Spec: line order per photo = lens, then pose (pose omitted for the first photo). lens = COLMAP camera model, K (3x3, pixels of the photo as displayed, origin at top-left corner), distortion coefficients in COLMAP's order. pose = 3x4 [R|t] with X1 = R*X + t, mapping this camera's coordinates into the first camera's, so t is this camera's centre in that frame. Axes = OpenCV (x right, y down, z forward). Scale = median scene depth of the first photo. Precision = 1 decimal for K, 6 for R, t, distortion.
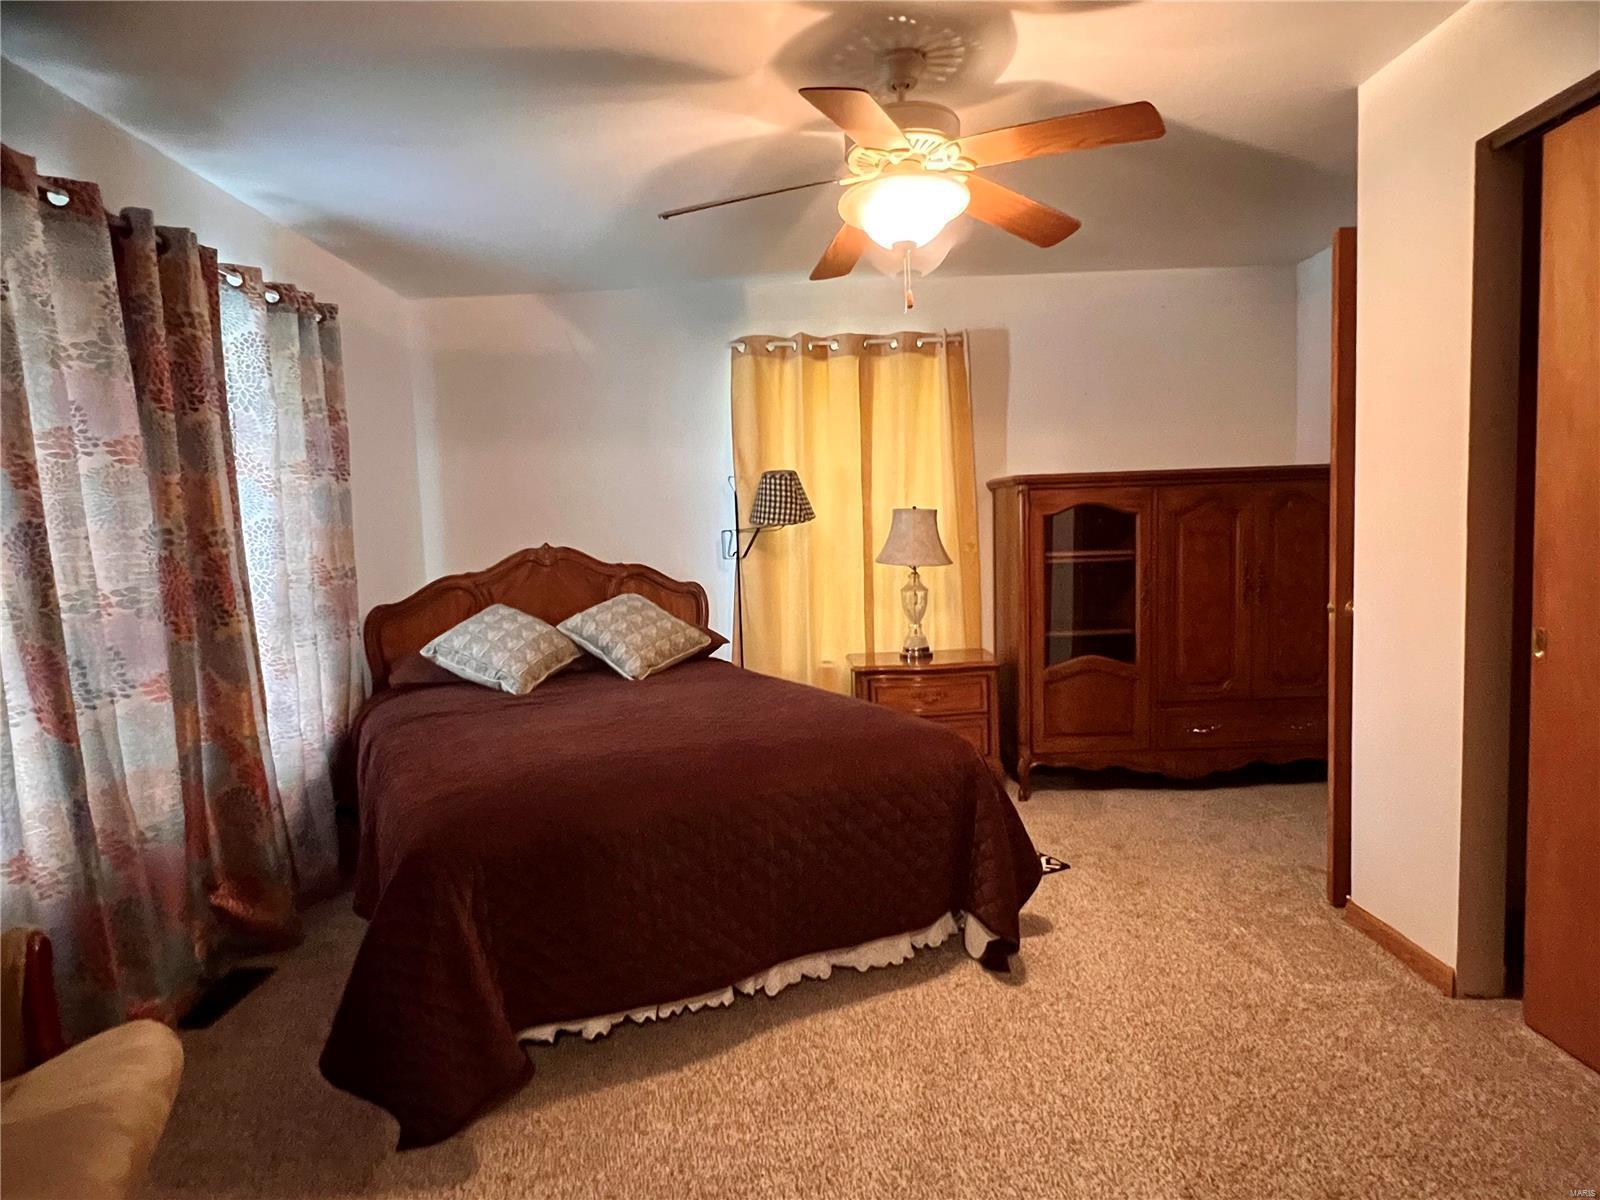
lens RADIAL K [[913.7, 0, 800.6], [0, 913.7, 605.9], [0, 0, 1]] dist [0.034278, 0.000170]
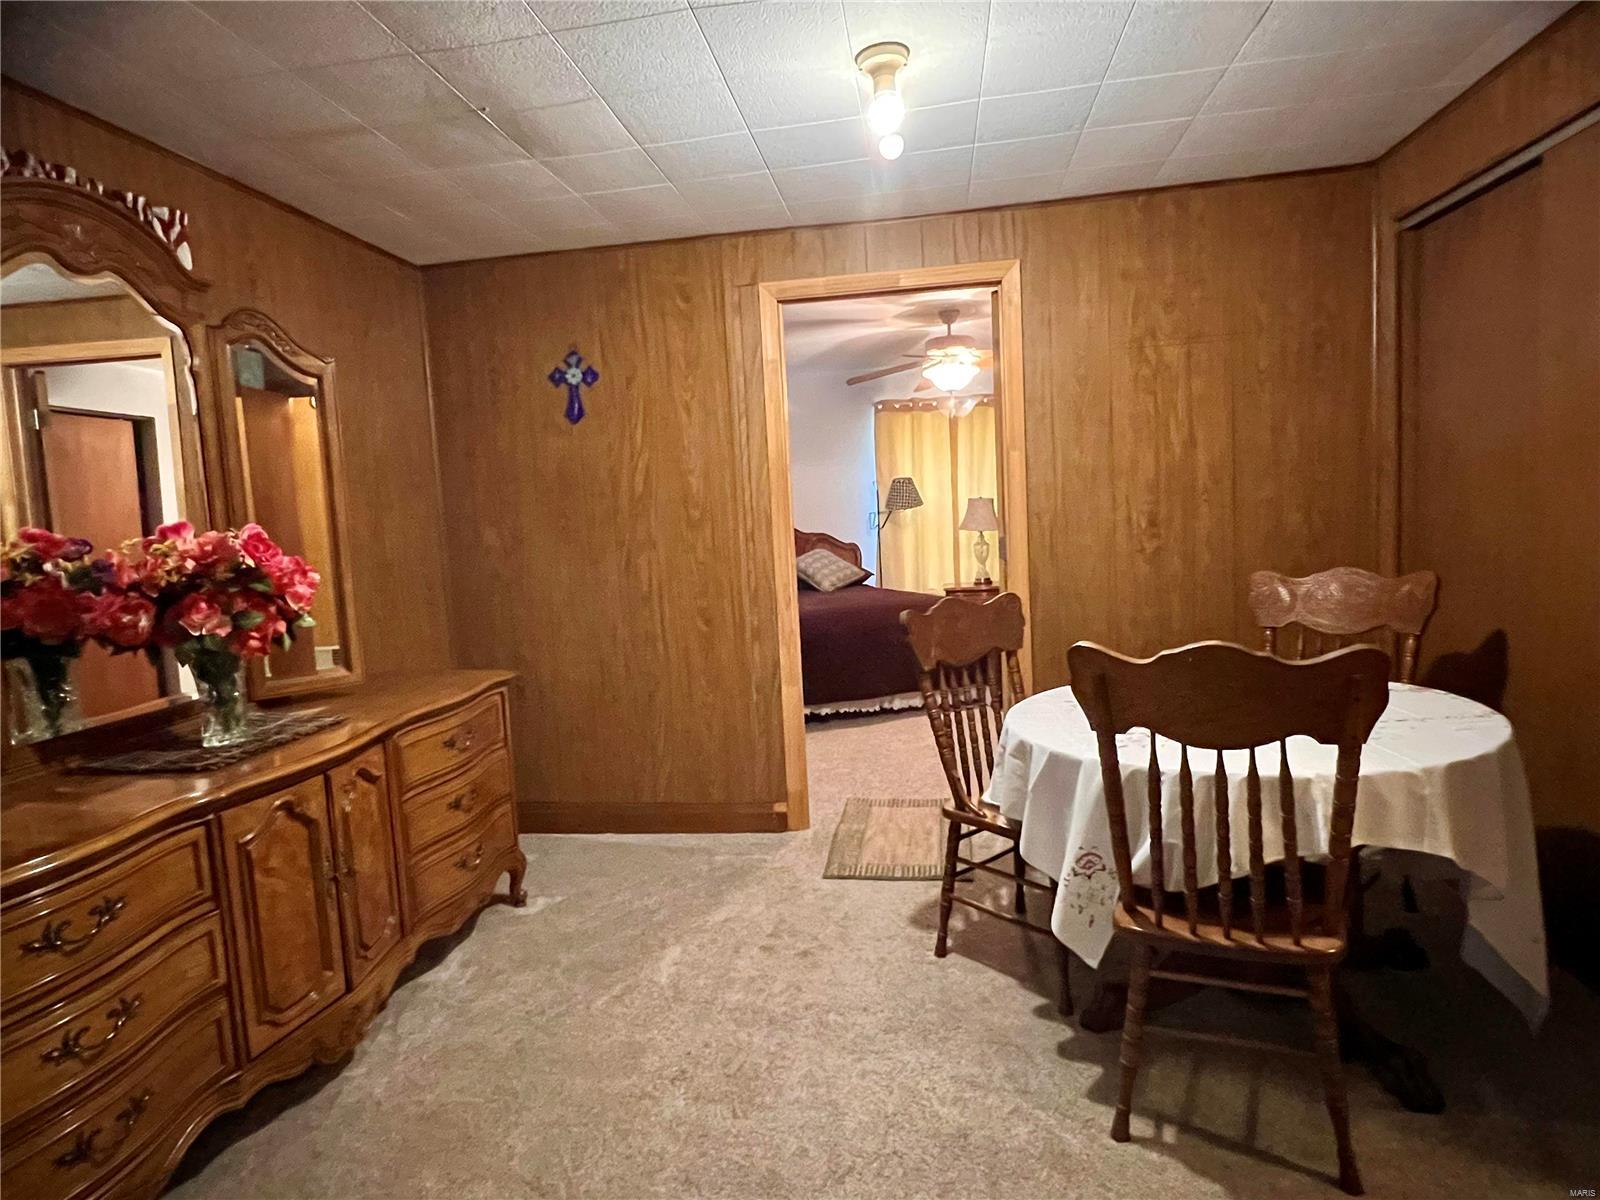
lens RADIAL K [[913.7, 0, 788.6], [0, 913.7, 598.4], [0, 0, 1]] dist [0.034278, 0.000170]
pose [[0.986571, -0.008671, -0.163100, 0.046707], [0.009970, 0.999925, 0.007143, 0.068970], [0.163025, -0.008673, 0.986584, -0.779044]]
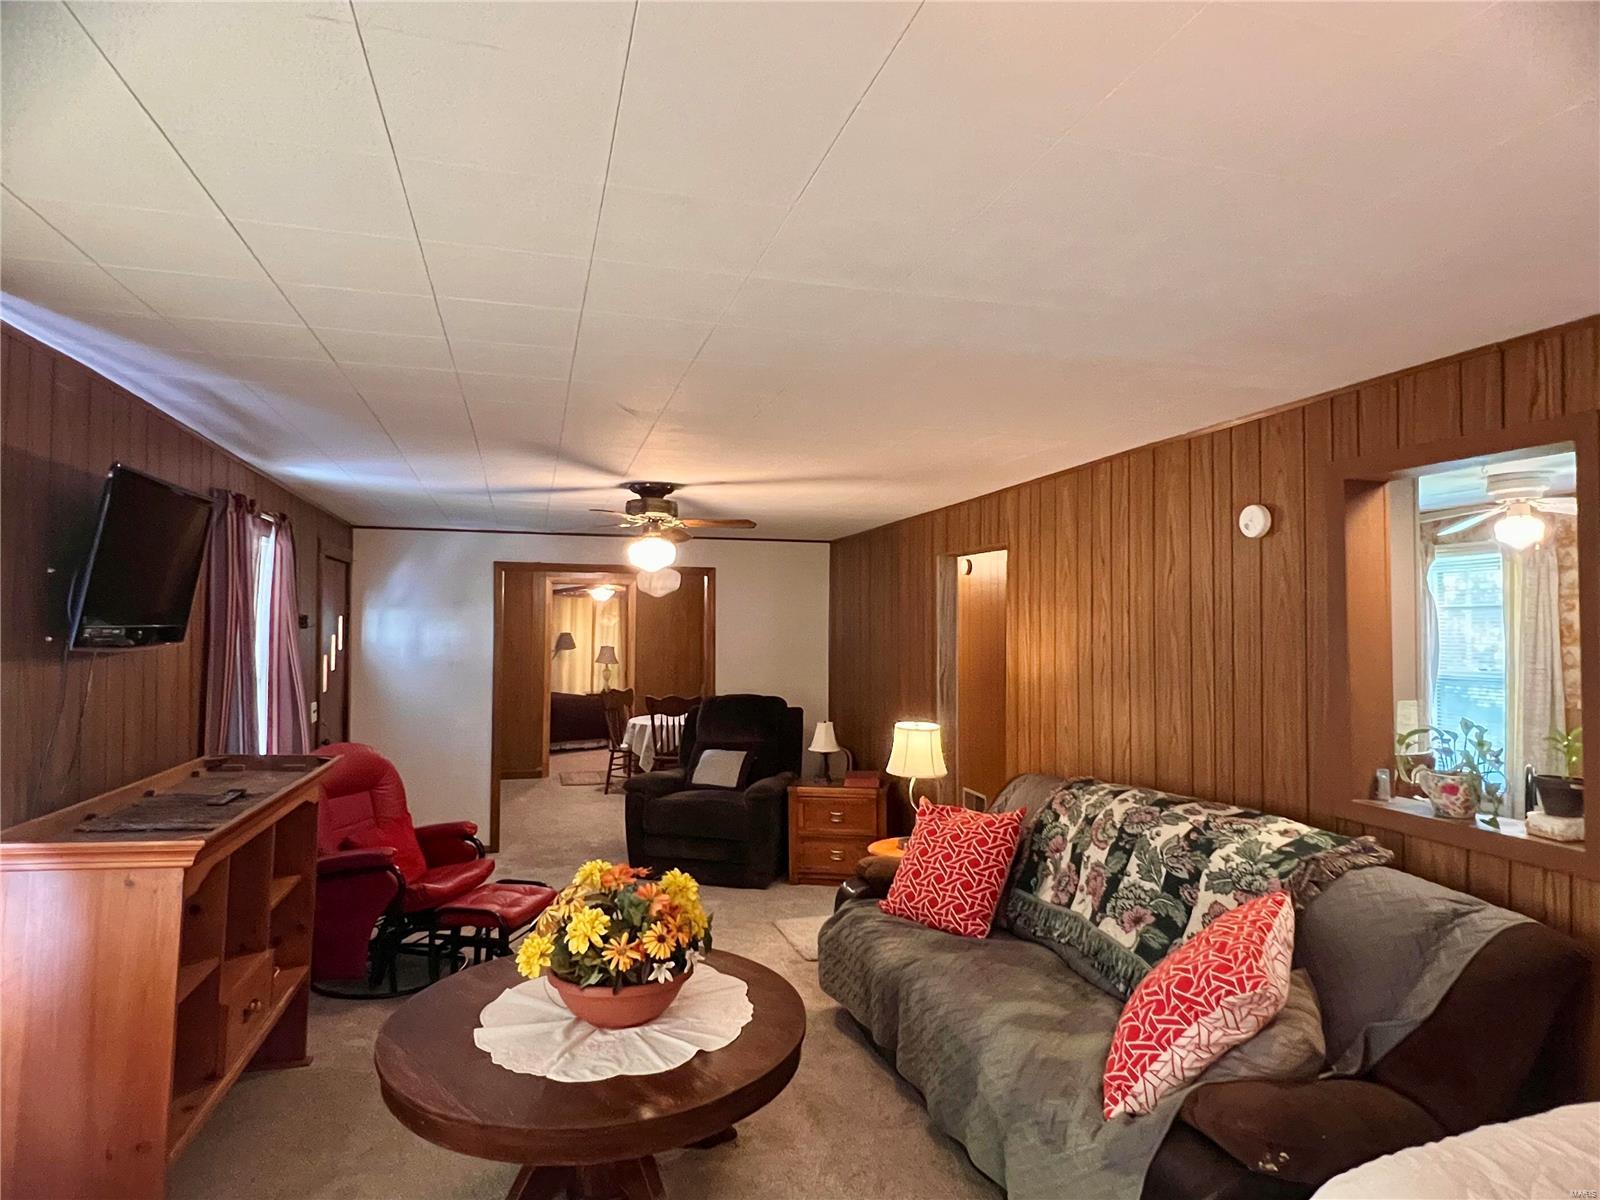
lens RADIAL K [[913.7, 0, 793.5], [0, 913.7, 606.2], [0, 0, 1]] dist [0.034278, 0.000170]
pose [[0.961264, 0.047860, 0.271443, -0.129469], [-0.015773, 0.992747, -0.119181, 0.130060], [-0.275178, 0.110283, 0.955047, -2.303387]]
